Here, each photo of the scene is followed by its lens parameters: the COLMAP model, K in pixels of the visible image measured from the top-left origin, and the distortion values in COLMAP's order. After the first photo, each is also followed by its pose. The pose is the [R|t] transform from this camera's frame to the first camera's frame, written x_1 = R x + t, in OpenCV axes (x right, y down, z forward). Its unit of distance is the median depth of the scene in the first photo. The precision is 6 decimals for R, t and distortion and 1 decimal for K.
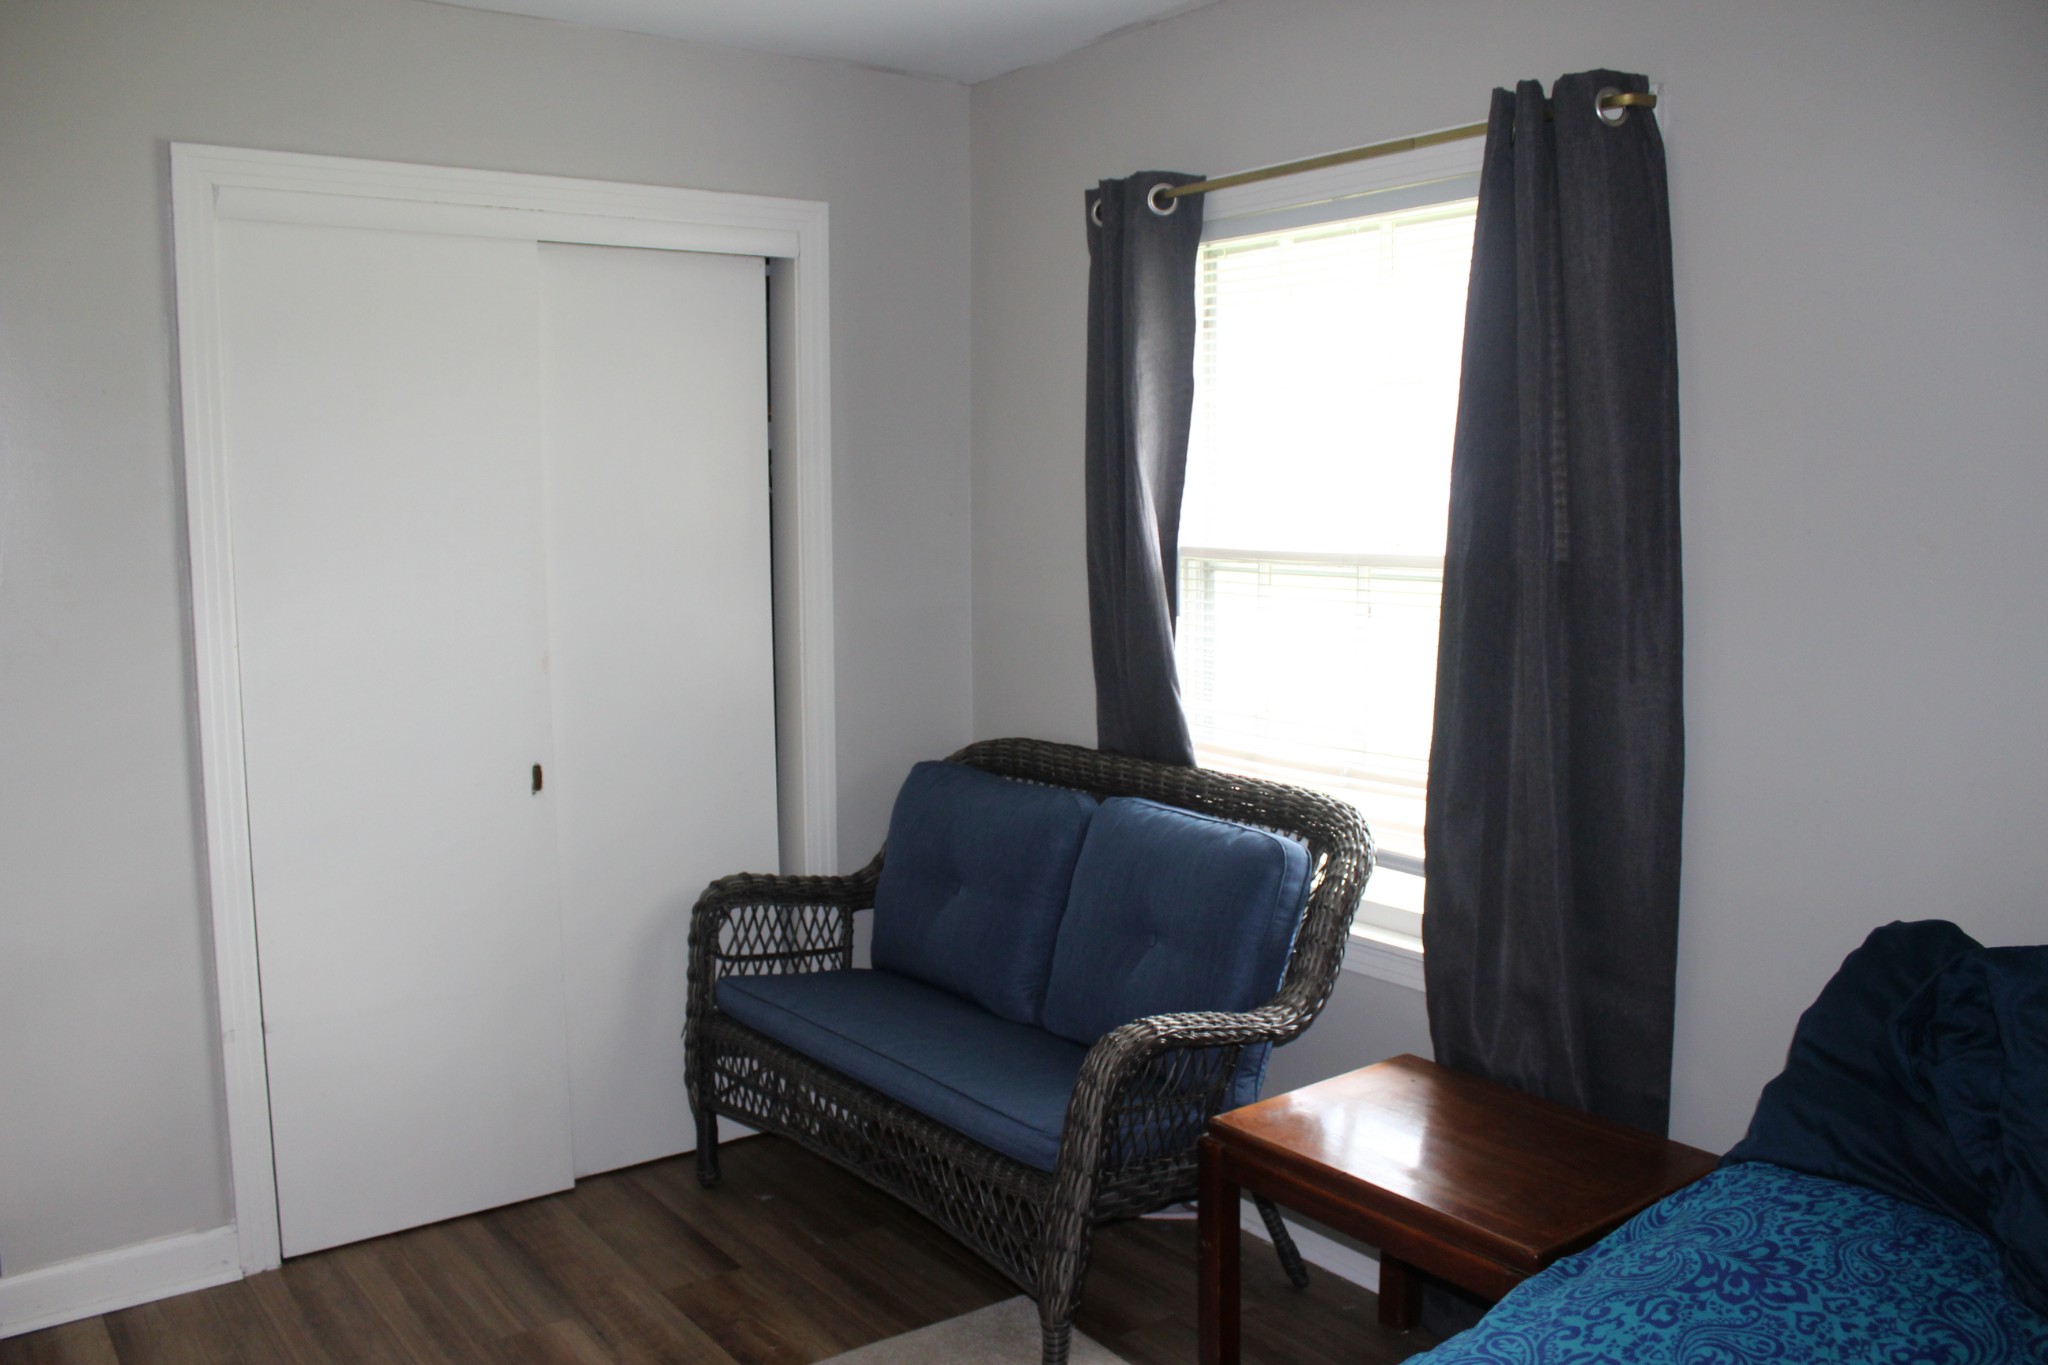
lens RADIAL K [[1822.5, 0, 1024.0], [0, 1822.5, 682.5], [0, 0, 1]] dist [-0.015667, 0.003532]
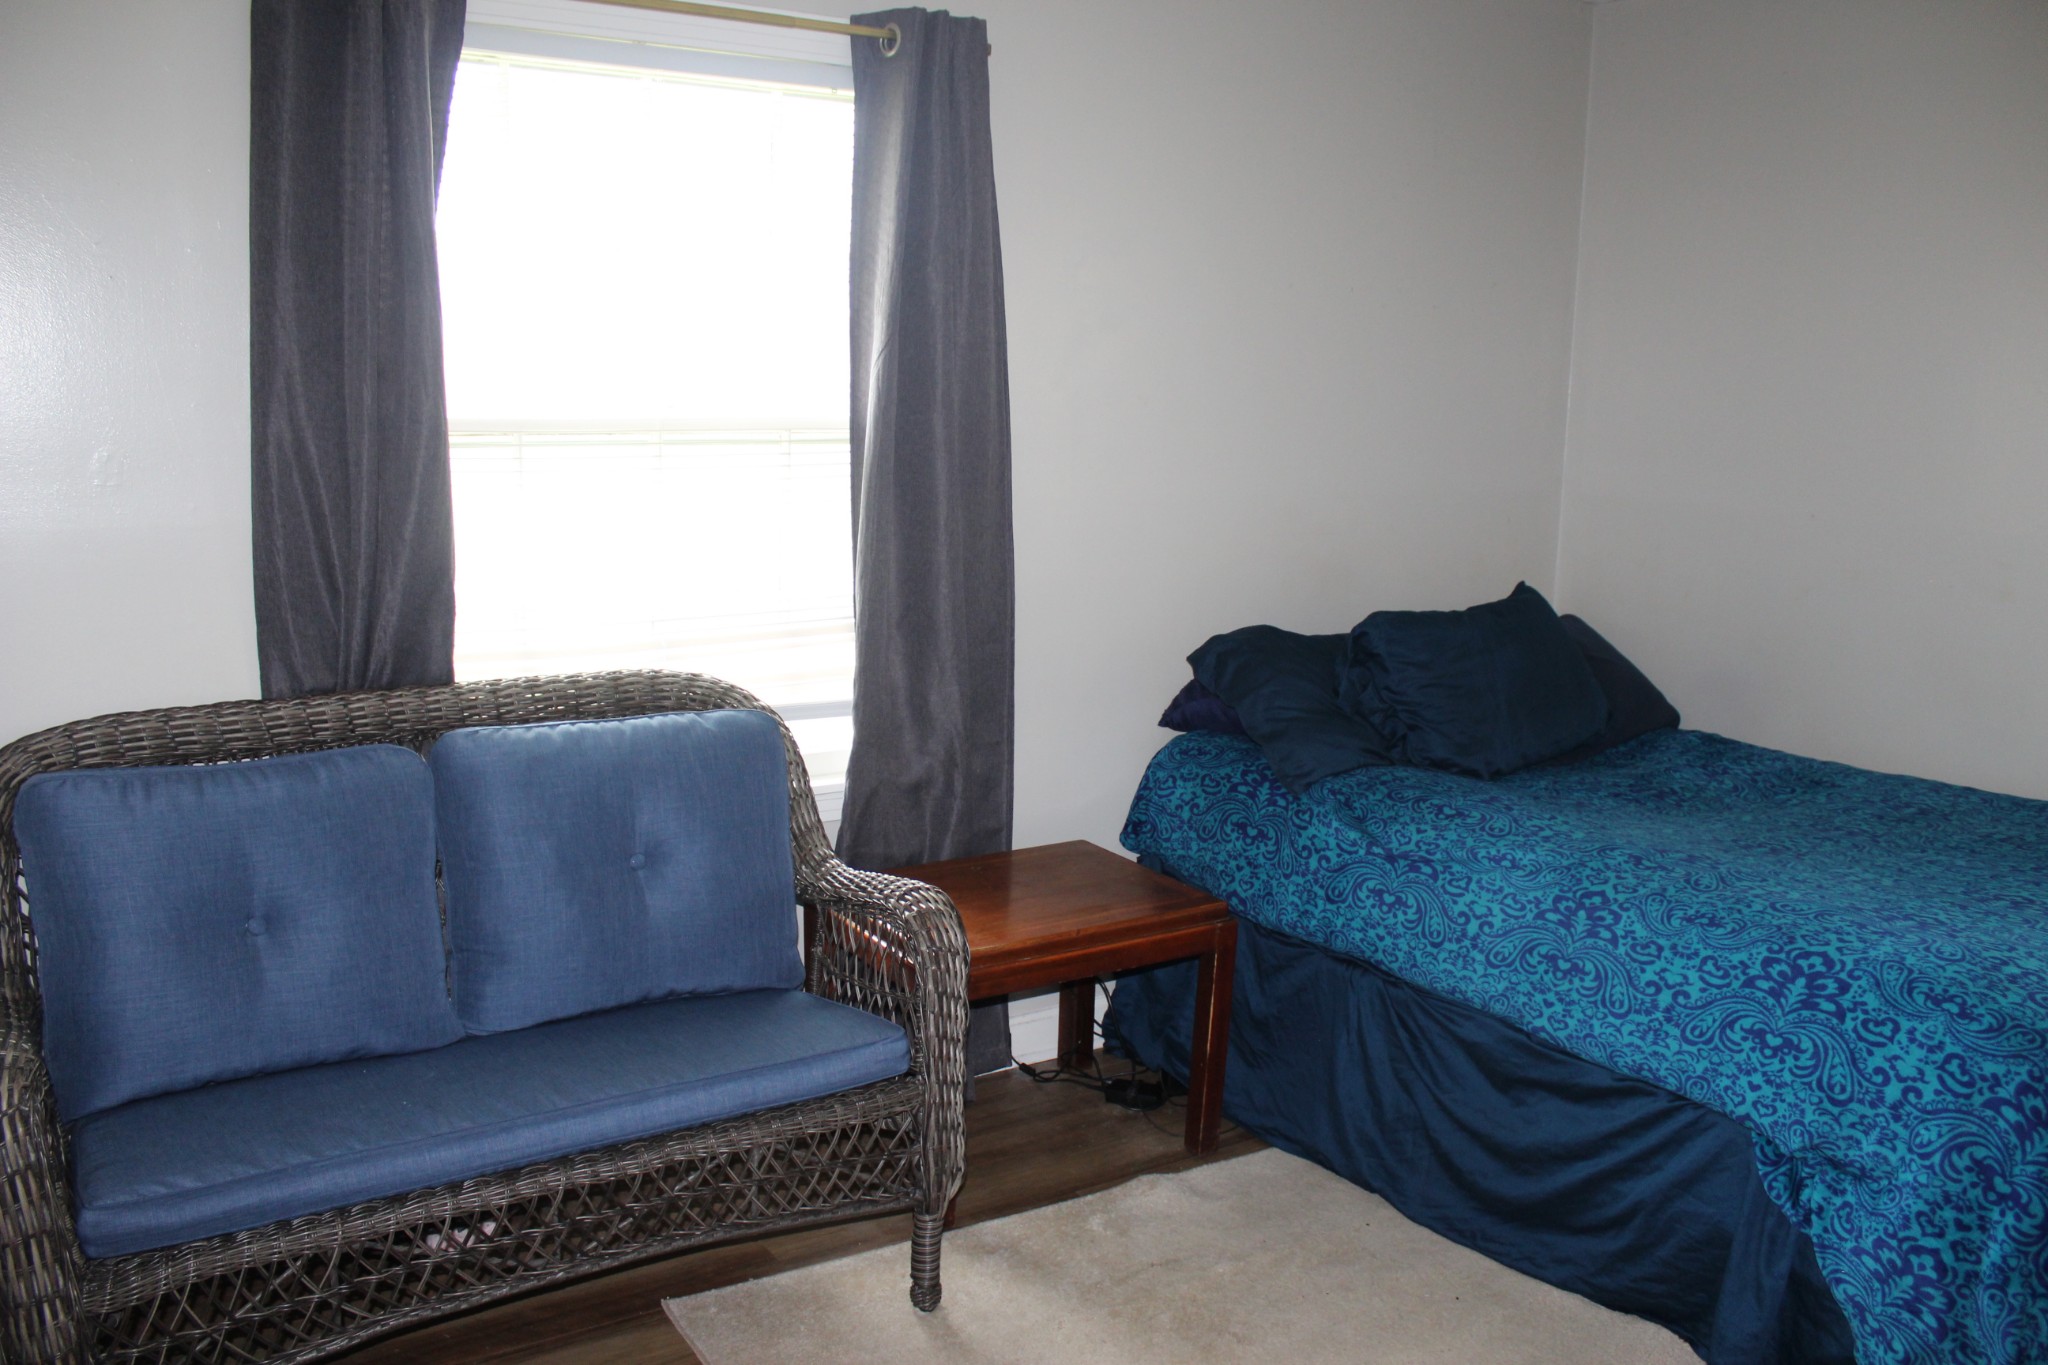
lens RADIAL K [[1822.5, 0, 1024.0], [0, 1822.5, 682.5], [0, 0, 1]] dist [-0.015667, 0.003532]
pose [[0.078673, -0.183162, 0.979930, -0.770052], [0.080484, 0.980935, 0.176888, -0.088837], [-0.993646, 0.064952, 0.091915, 0.722068]]
